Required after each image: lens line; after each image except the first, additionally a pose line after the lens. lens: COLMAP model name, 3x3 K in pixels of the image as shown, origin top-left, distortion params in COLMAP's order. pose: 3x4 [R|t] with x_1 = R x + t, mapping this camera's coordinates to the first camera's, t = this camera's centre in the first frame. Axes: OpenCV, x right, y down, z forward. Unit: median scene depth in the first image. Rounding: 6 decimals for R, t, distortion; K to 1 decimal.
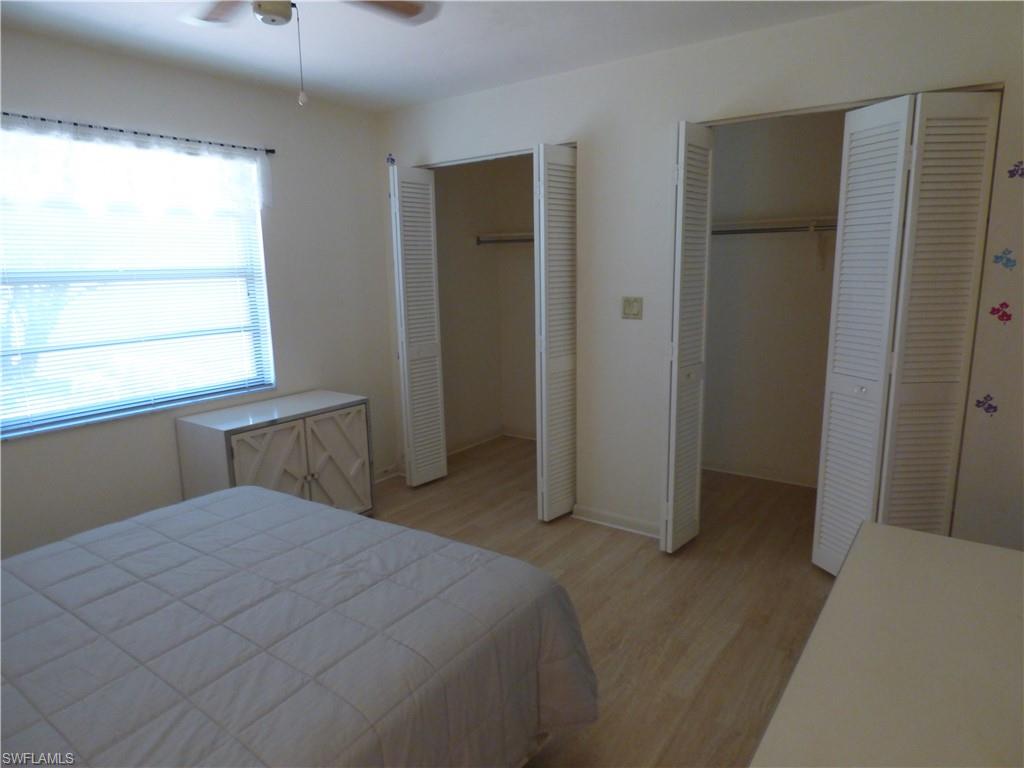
lens RADIAL K [[632.5, 0, 522.0], [0, 632.5, 387.9], [0, 0, 1]] dist [-0.006165, -0.003552]
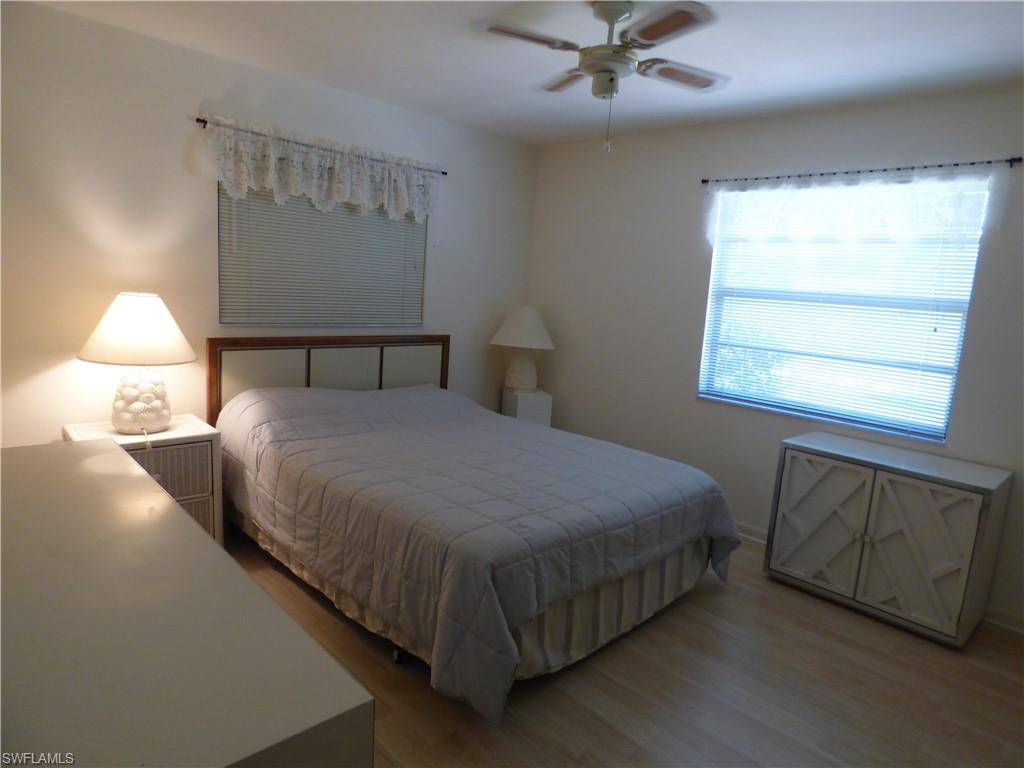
lens RADIAL K [[632.5, 0, 521.0], [0, 632.5, 380.8], [0, 0, 1]] dist [-0.006165, -0.003552]
pose [[-0.183397, 0.157011, -0.970419, 0.595506], [-0.252133, 0.946628, 0.200811, -0.124689], [0.950155, 0.281503, -0.134021, 0.654714]]
